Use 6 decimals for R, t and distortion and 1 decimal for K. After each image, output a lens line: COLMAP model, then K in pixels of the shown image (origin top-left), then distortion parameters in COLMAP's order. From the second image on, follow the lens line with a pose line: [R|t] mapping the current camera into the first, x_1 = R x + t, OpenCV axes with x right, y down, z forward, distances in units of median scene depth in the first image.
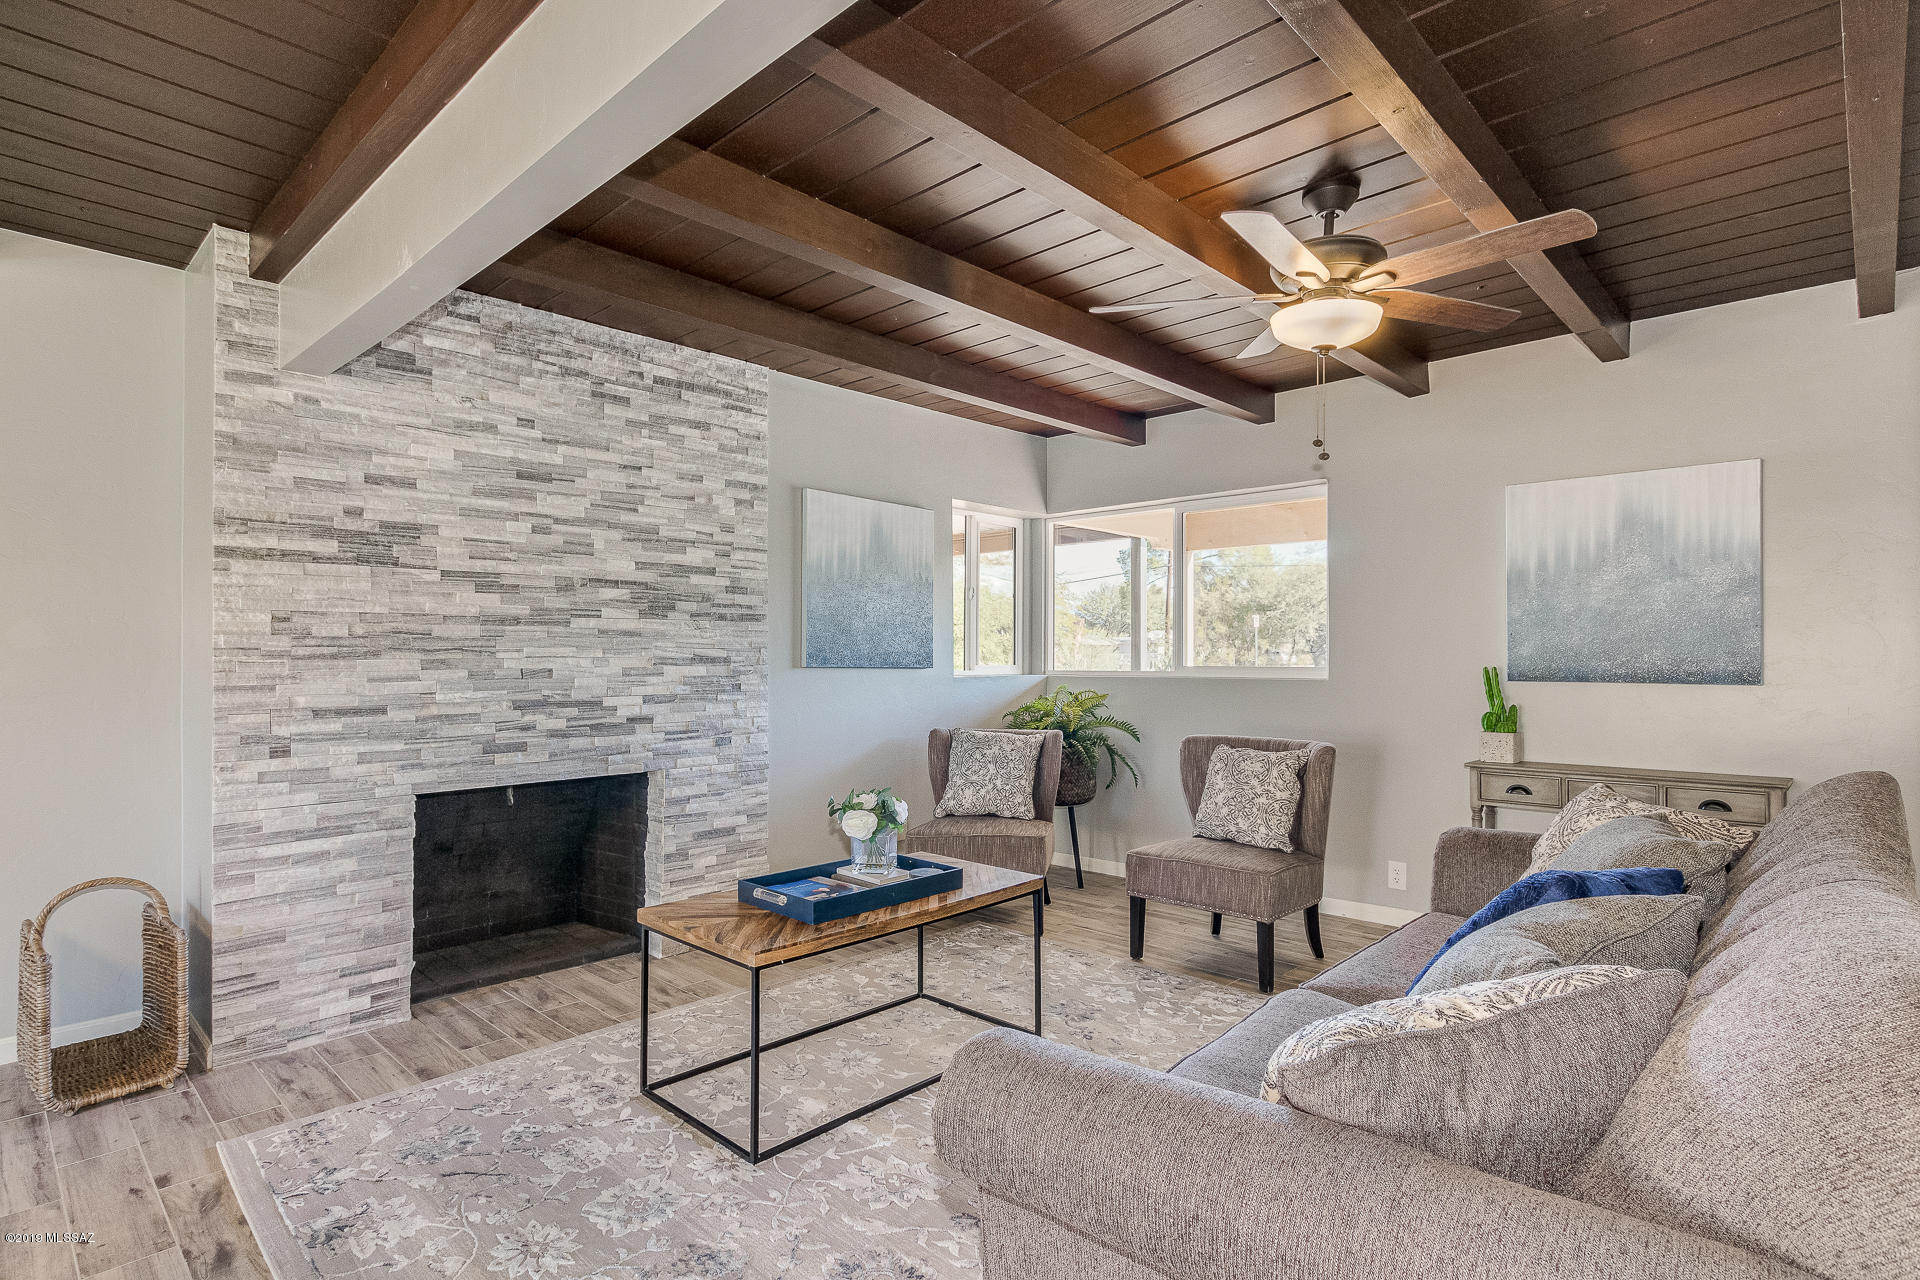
lens RADIAL K [[942.4, 0, 963.2], [0, 942.4, 653.1], [0, 0, 1]] dist [-0.002785, -0.001735]
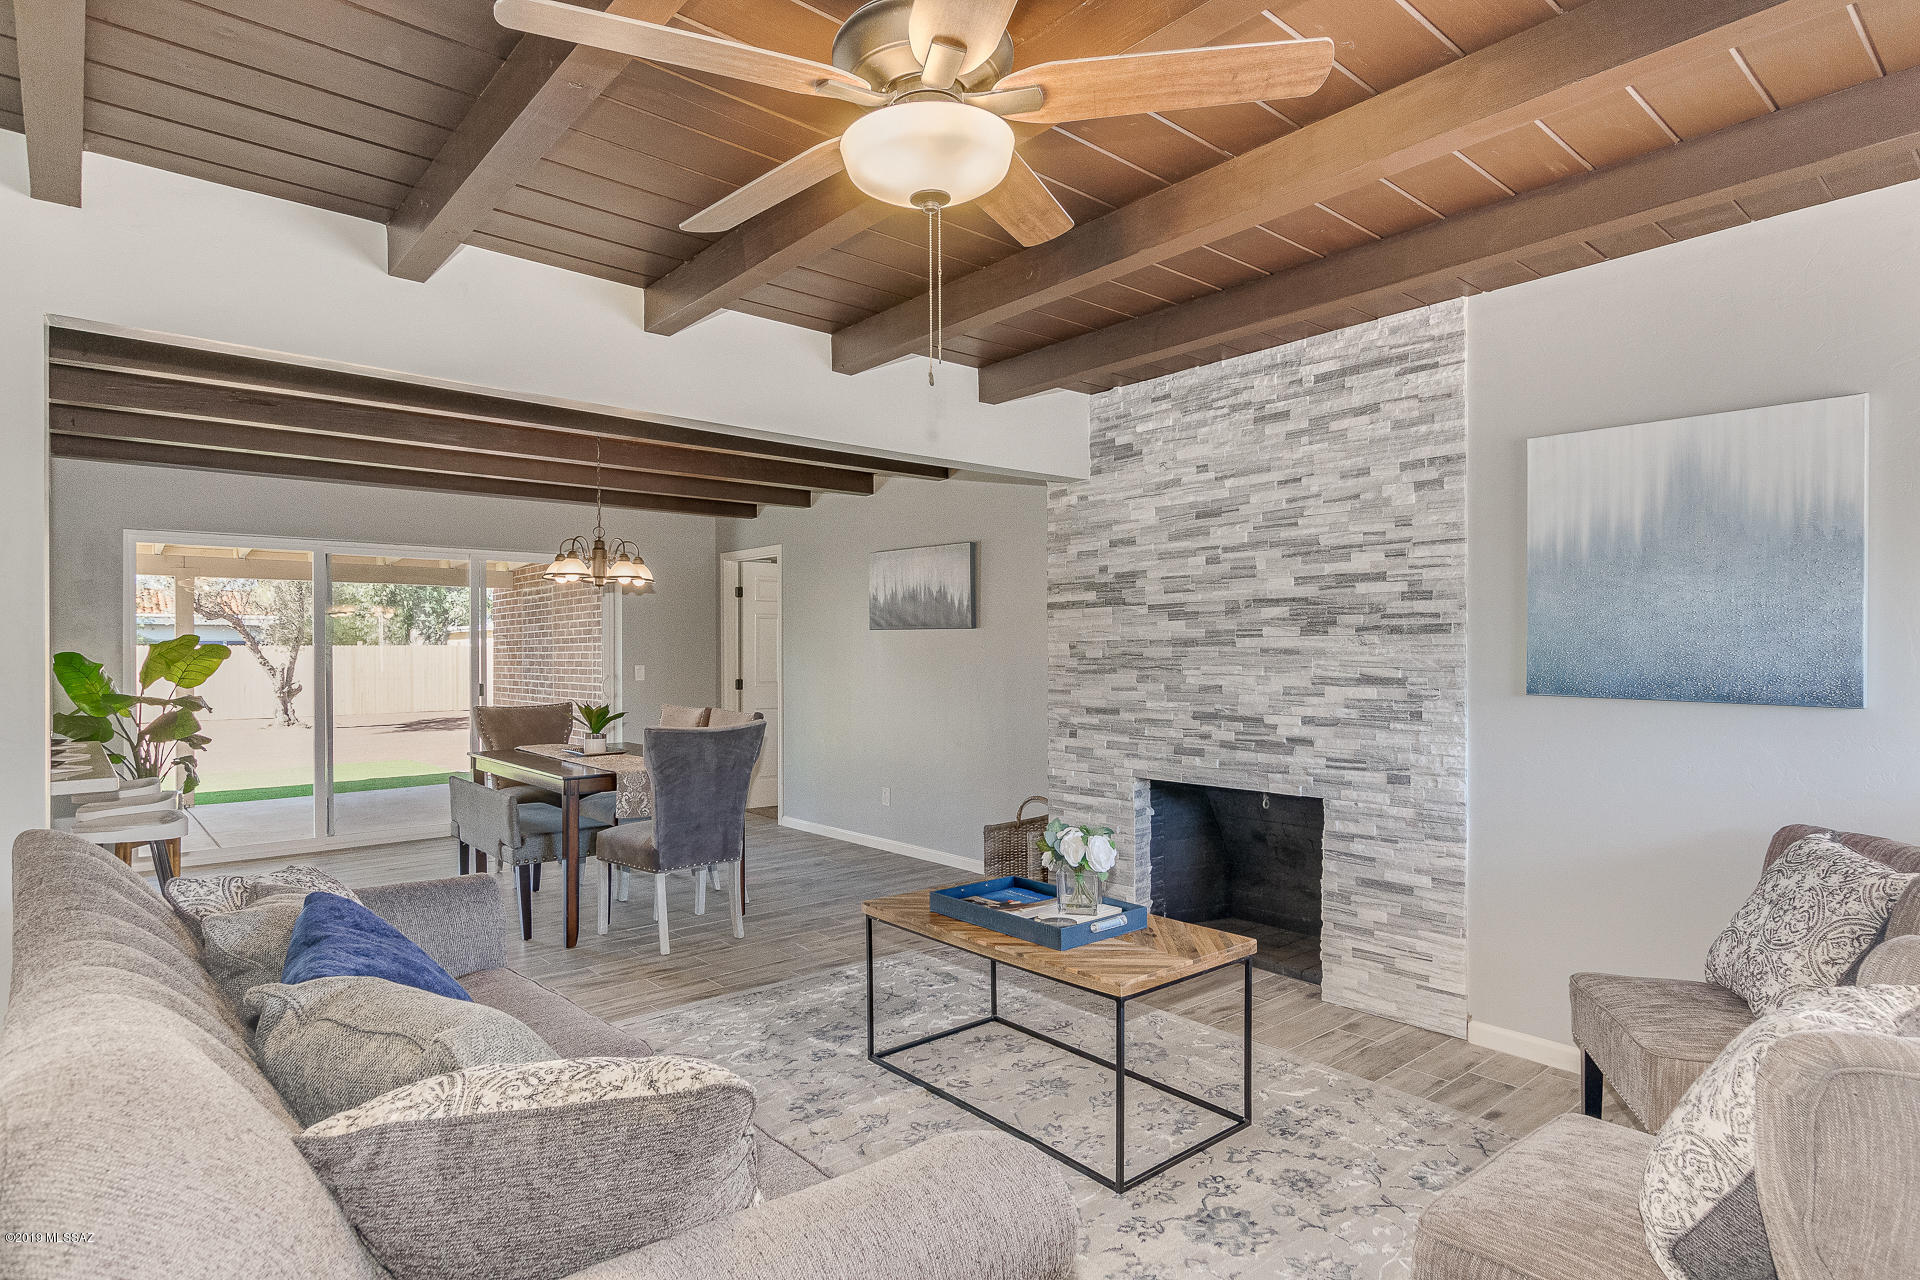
lens RADIAL K [[999.0, 0, 934.3], [0, 999.0, 650.2], [0, 0, 1]] dist [-0.002686, 0.004108]
pose [[-0.096824, 0.001734, -0.995300, 0.743349], [0.010255, 0.999947, 0.000744, -0.028119], [0.995249, -0.010135, -0.096837, 0.764790]]
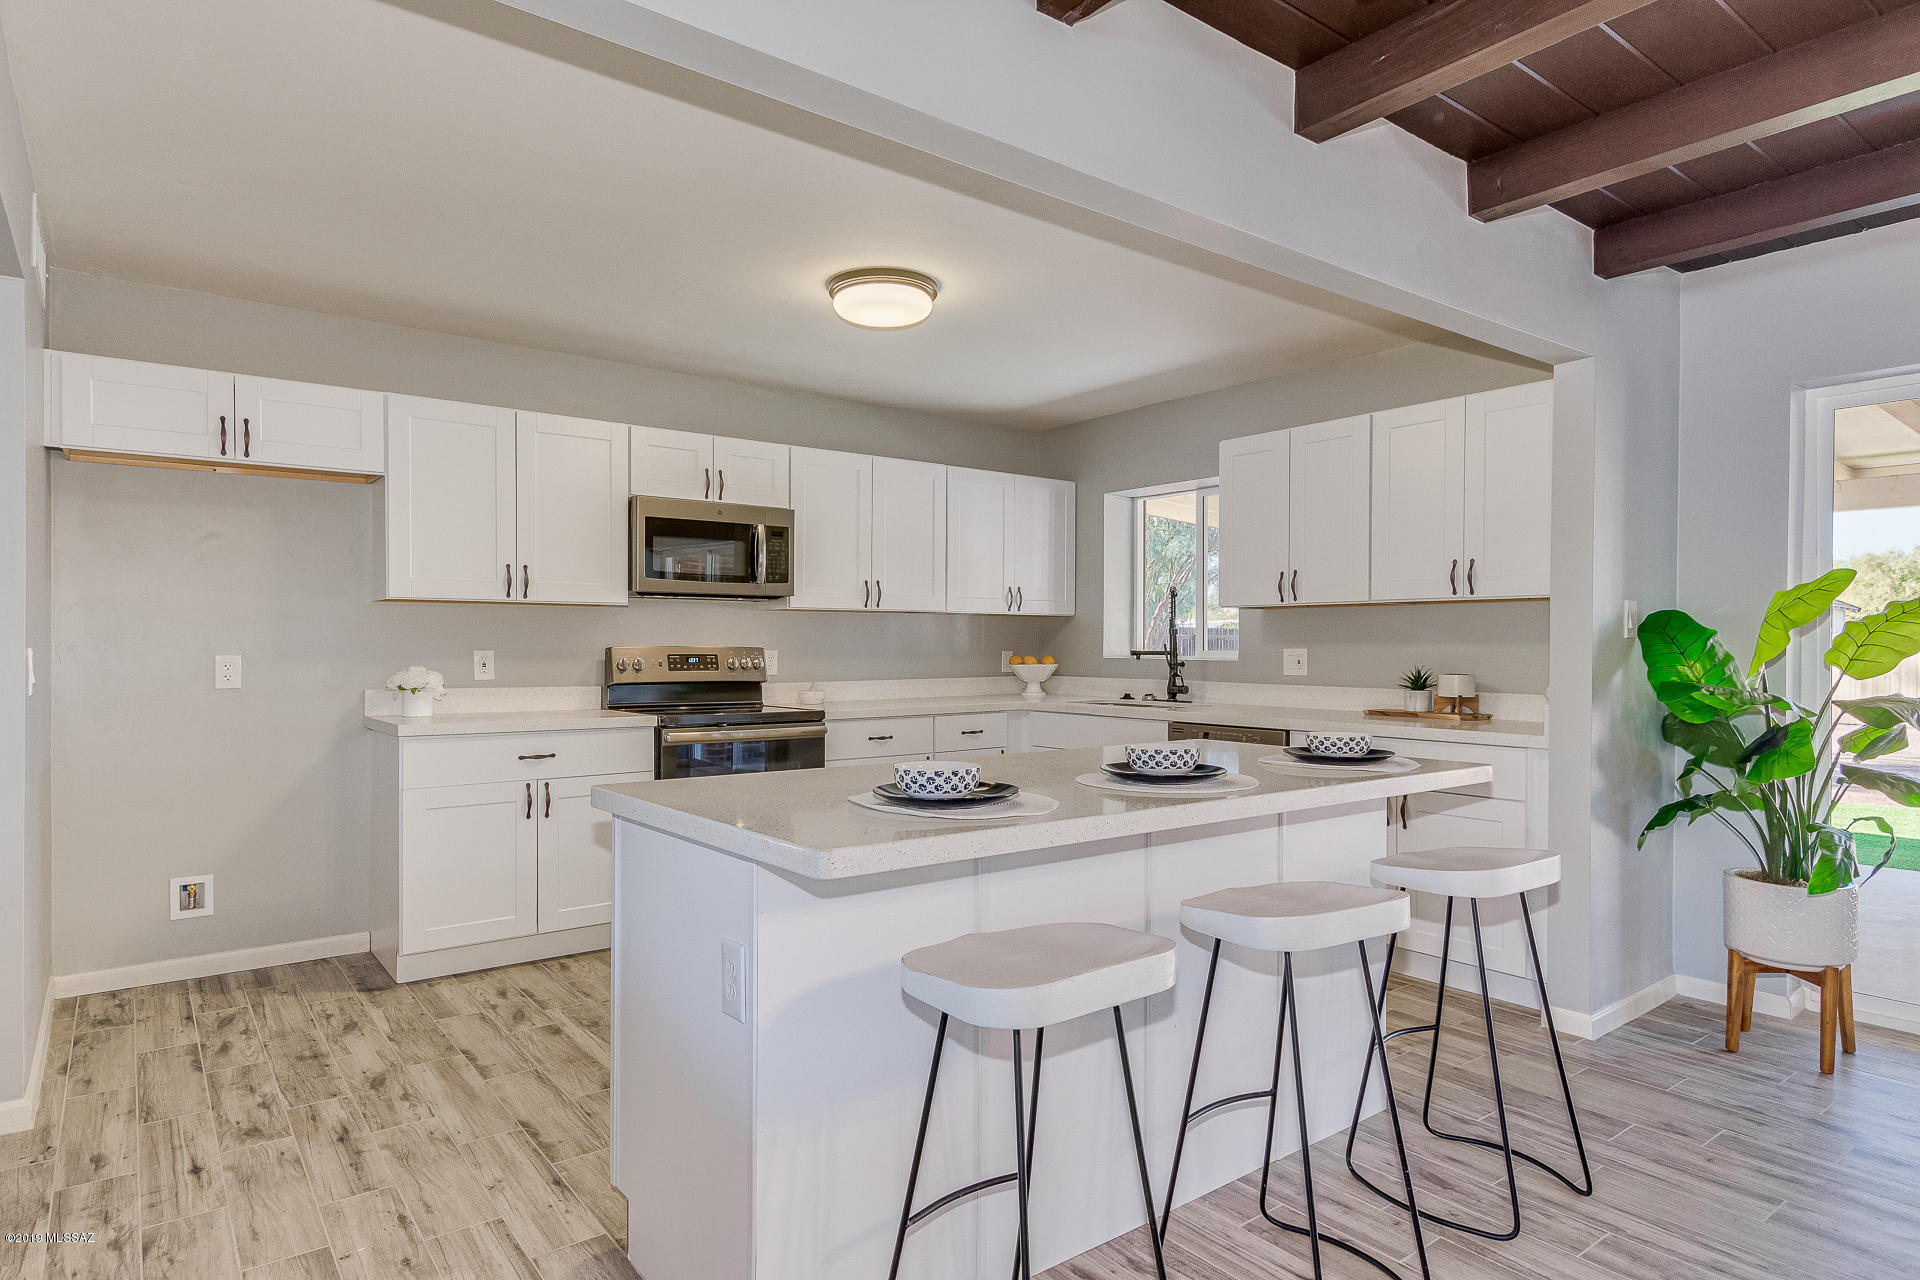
lens RADIAL K [[1081.0, 0, 974.6], [0, 1081.0, 650.3], [0, 0, 1]] dist [-0.008931, -0.001456]
pose [[-0.989459, -0.002796, 0.144789, -0.195803], [-0.002698, 0.999996, 0.000868, 0.000828], [-0.144791, 0.000468, -0.989462, 0.338805]]
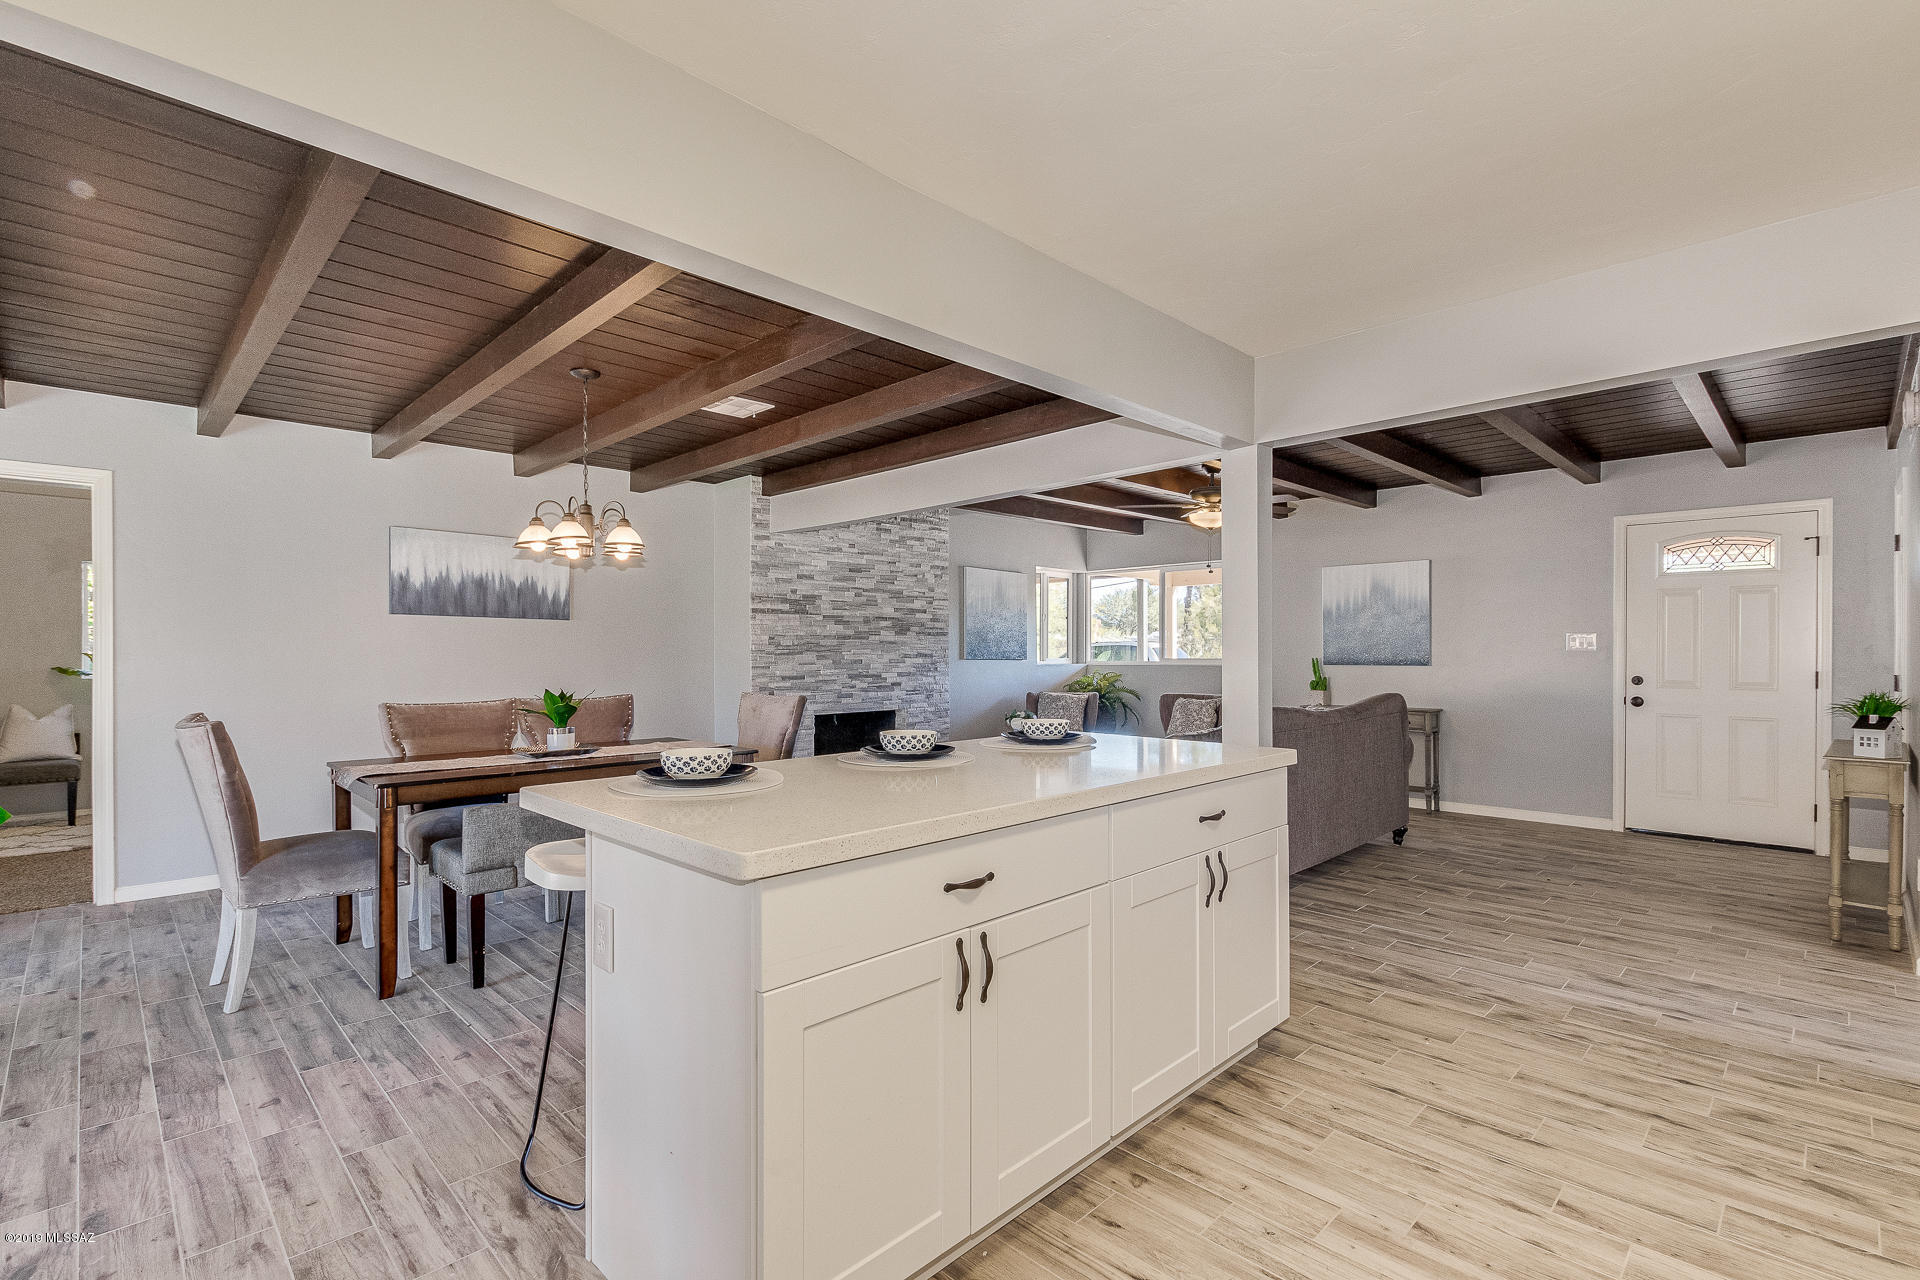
lens RADIAL K [[882.5, 0, 954.0], [0, 882.5, 645.1], [0, 0, 1]] dist [0.006765, -0.003838]
pose [[0.999371, -0.002230, -0.035396, -0.153625], [0.002063, 0.999987, -0.004728, -0.006074], [0.035406, 0.004652, 0.999362, -0.985977]]
